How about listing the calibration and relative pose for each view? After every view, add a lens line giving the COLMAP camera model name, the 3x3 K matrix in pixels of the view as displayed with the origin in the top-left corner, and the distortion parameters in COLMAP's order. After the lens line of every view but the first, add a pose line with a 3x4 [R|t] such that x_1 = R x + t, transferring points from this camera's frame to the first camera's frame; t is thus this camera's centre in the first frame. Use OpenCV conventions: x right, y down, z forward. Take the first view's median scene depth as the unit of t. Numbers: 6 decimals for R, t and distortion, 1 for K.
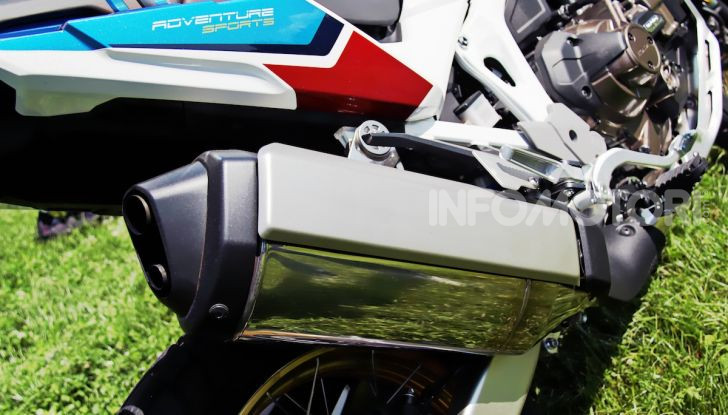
lens RADIAL K [[821.3, 0, 374.9], [0, 821.3, 207.3], [0, 0, 1]] dist [0.002184, 0.002160]
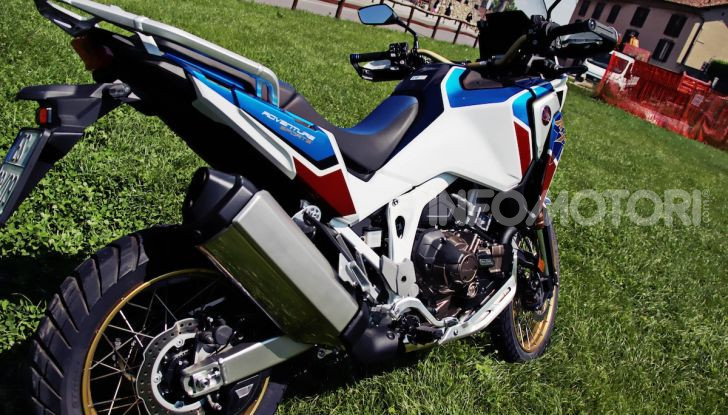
lens RADIAL K [[651.9, 0, 364.0], [0, 651.9, 207.5], [0, 0, 1]] dist [-0.191462, -0.001191]
pose [[0.744756, 0.667335, 0.001607, 0.060367], [-0.667222, 0.744670, -0.016783, -0.120102], [-0.012396, 0.011427, 0.999858, -0.464707]]
